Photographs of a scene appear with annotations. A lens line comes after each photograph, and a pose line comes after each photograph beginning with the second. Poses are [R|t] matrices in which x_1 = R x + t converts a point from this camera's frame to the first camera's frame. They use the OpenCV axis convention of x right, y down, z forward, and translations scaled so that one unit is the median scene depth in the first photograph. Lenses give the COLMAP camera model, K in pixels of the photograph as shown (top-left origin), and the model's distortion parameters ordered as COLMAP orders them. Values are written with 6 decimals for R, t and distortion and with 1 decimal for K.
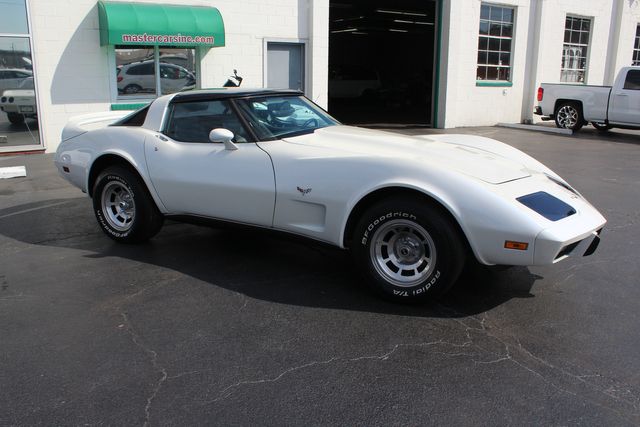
lens RADIAL K [[571.8, 0, 320.0], [0, 571.8, 213.5], [0, 0, 1]] dist [-0.169078, 0.178236]
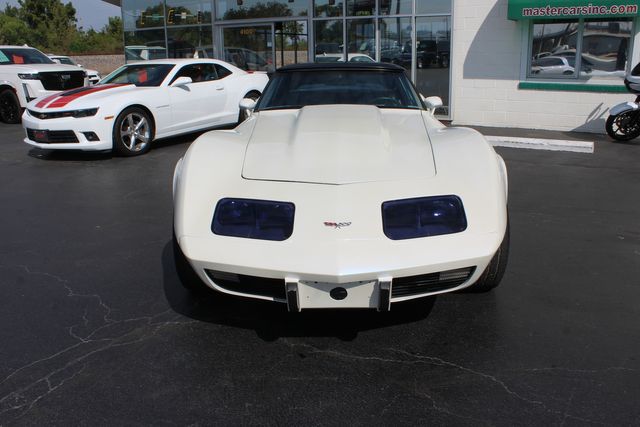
lens RADIAL K [[597.6, 0, 320.0], [0, 597.6, 213.5], [0, 0, 1]] dist [-0.167600, 0.176252]
pose [[0.461174, 0.218139, -0.860078, 0.368798], [-0.198179, 0.970146, 0.139792, -0.048233], [0.864895, 0.105980, 0.490637, 0.231052]]
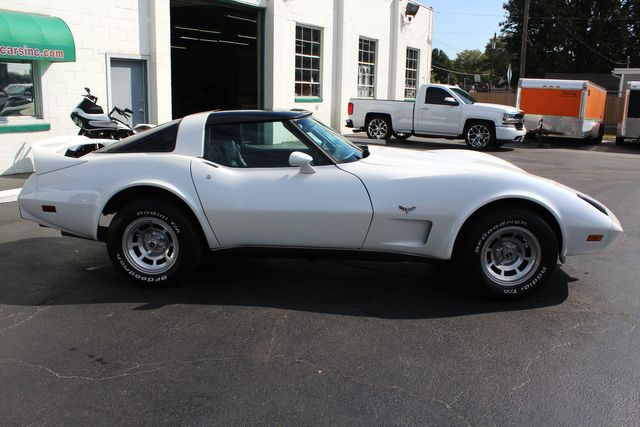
lens RADIAL K [[571.8, 0, 320.0], [0, 571.8, 213.5], [0, 0, 1]] dist [-0.169078, 0.178236]
pose [[0.896520, -0.084630, 0.434845, -0.224890], [0.096336, 0.995337, -0.004903, -0.015266], [-0.432402, 0.046286, 0.900492, 0.050247]]
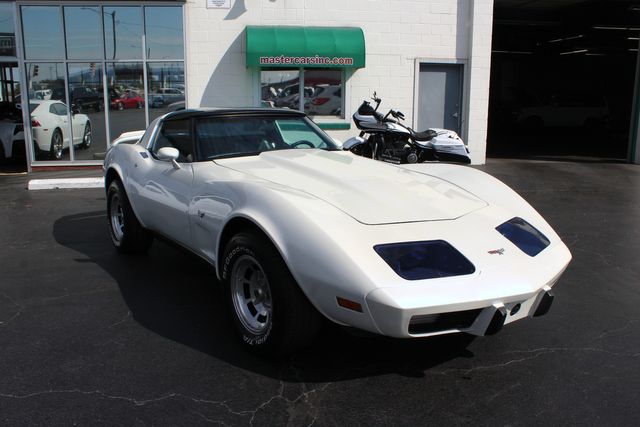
lens RADIAL K [[584.4, 0, 319.8], [0, 584.4, 215.1], [0, 0, 1]] dist [-0.177762, 0.193566]
pose [[0.904440, 0.081325, -0.418777, 0.199351], [-0.099697, 0.994772, -0.022137, -0.013794], [0.414787, 0.061772, 0.907819, 0.077769]]
